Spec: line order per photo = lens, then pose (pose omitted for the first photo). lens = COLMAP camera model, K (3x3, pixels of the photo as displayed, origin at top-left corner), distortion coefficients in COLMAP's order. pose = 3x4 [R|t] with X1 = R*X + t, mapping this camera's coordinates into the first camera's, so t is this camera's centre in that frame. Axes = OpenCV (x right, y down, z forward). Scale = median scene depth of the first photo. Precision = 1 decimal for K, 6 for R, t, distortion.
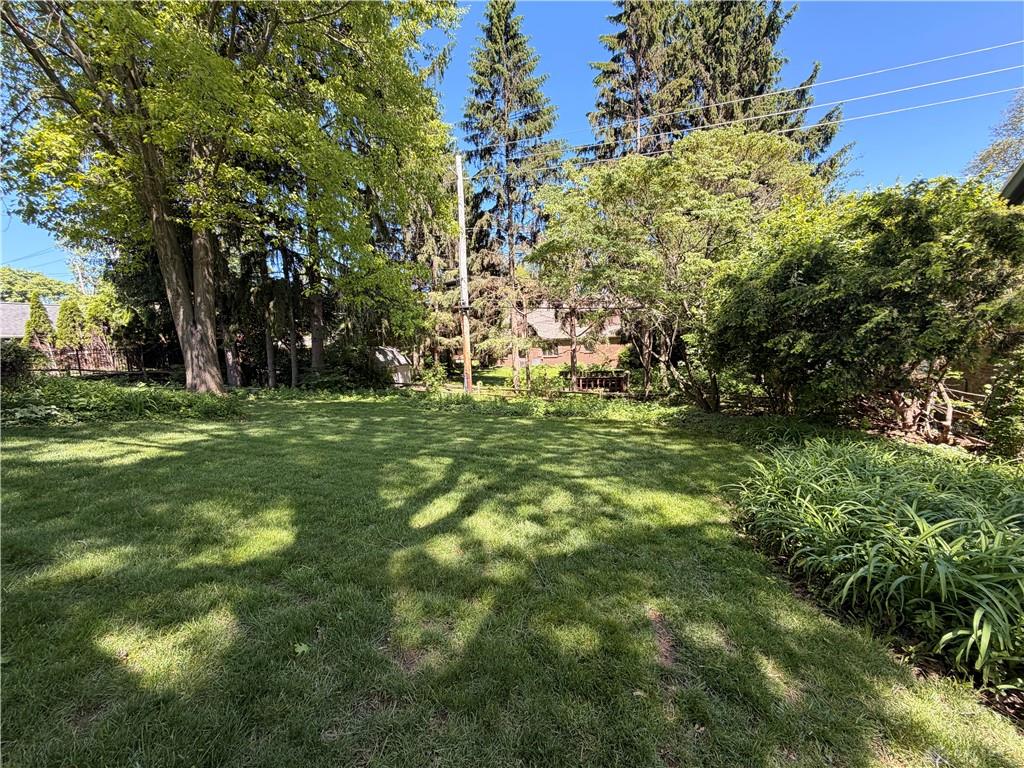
lens RADIAL K [[406.2, 0, 510.6], [0, 406.2, 384.2], [0, 0, 1]] dist [-0.001549, 0.000069]
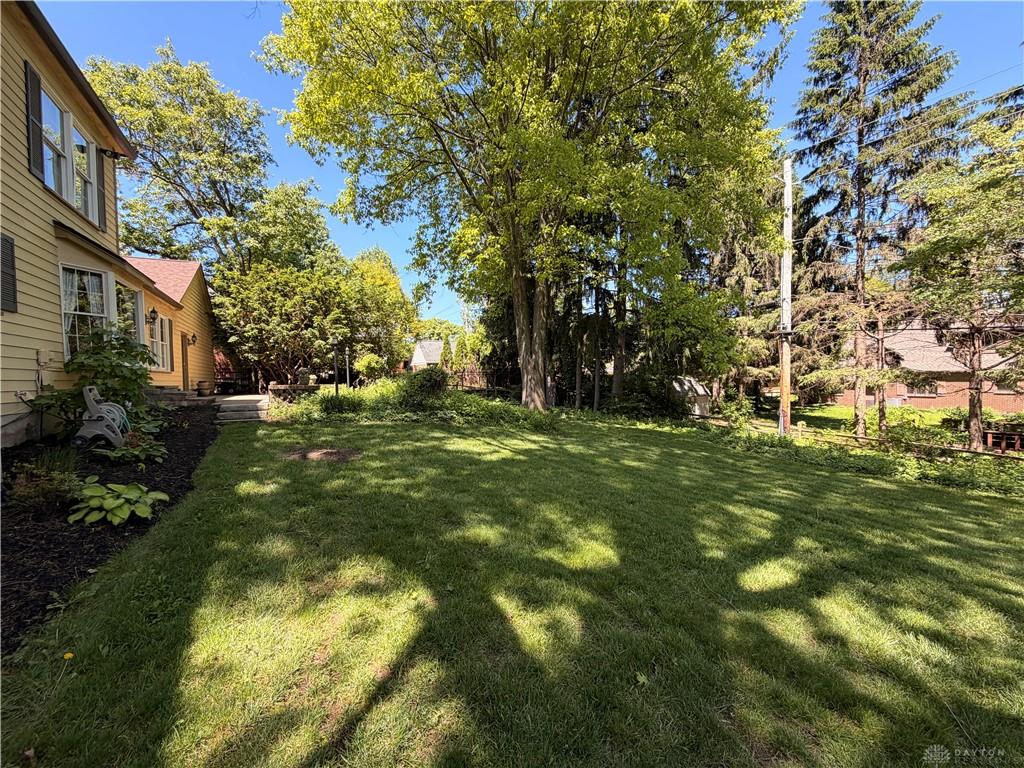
lens RADIAL K [[406.2, 0, 510.6], [0, 406.2, 384.2], [0, 0, 1]] dist [-0.001549, 0.000069]
pose [[0.770594, 0.041675, -0.635962, -0.016339], [-0.084661, 0.995710, -0.037334, -0.002432], [0.631678, 0.082610, 0.770817, -0.006528]]
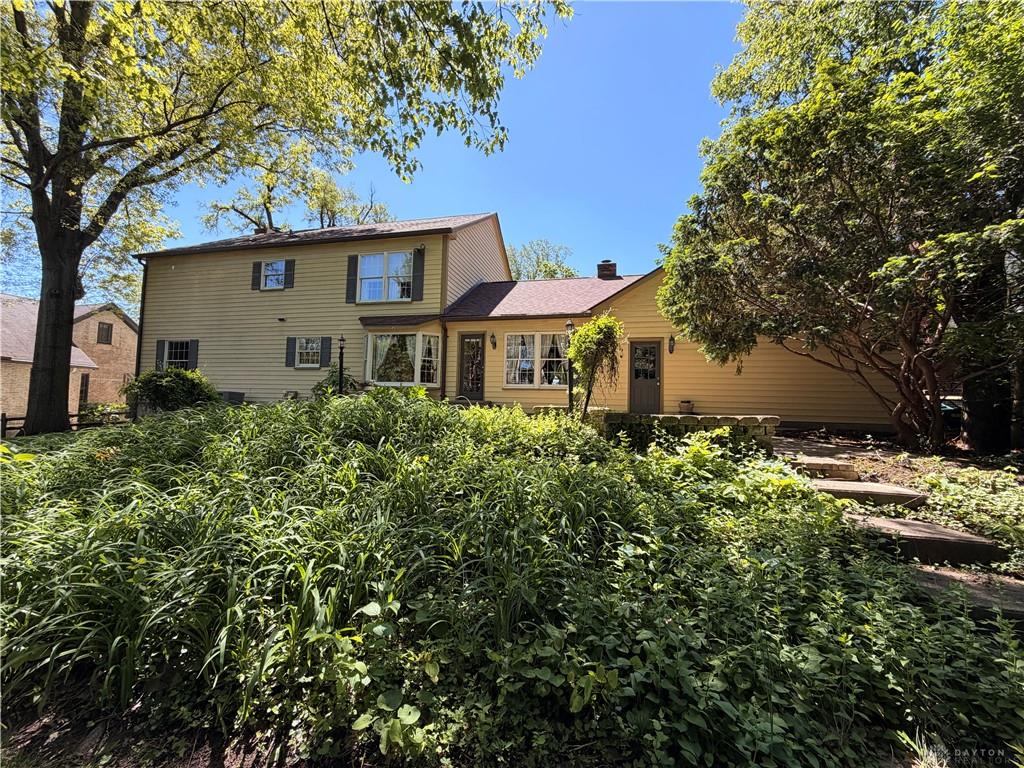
lens RADIAL K [[406.2, 0, 510.6], [0, 406.2, 384.2], [0, 0, 1]] dist [-0.001549, 0.000069]
pose [[-0.988918, 0.012589, -0.147927, -0.365013], [0.004435, 0.998459, 0.055320, -0.022544], [0.148396, 0.054051, -0.987450, 0.385923]]
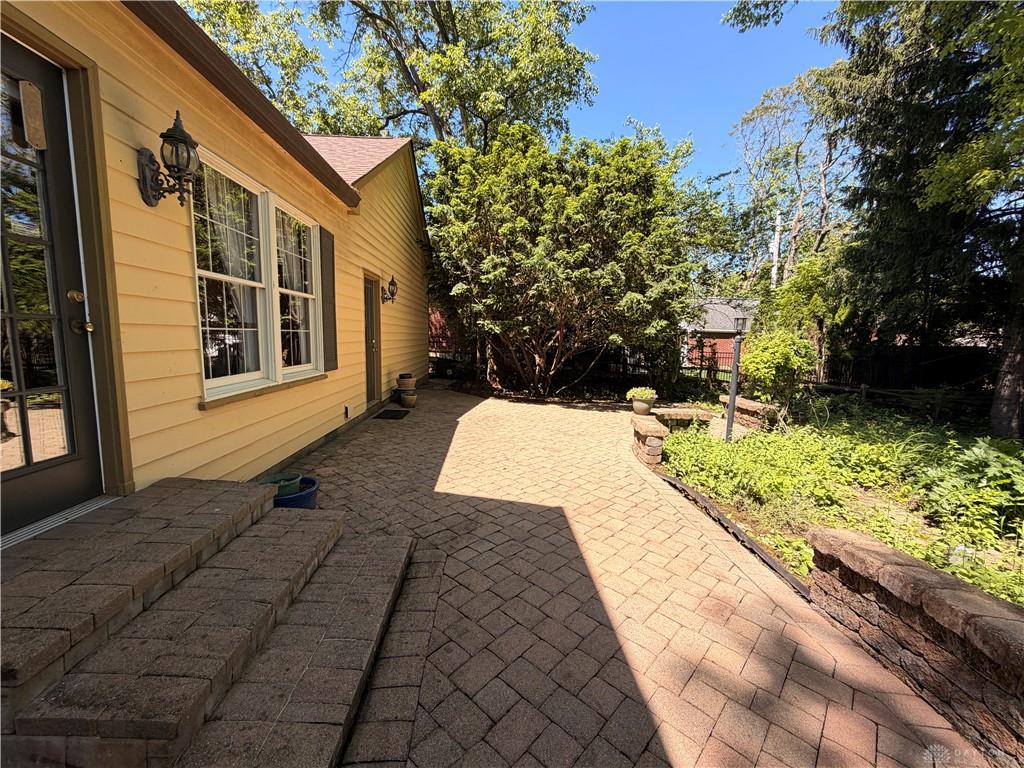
lens RADIAL K [[406.2, 0, 510.6], [0, 406.2, 384.2], [0, 0, 1]] dist [-0.001549, 0.000069]
pose [[0.423004, 0.163225, -0.891306, -0.318215], [-0.141654, 0.983460, 0.112874, -0.020602], [0.894987, 0.078511, 0.439129, 0.072368]]
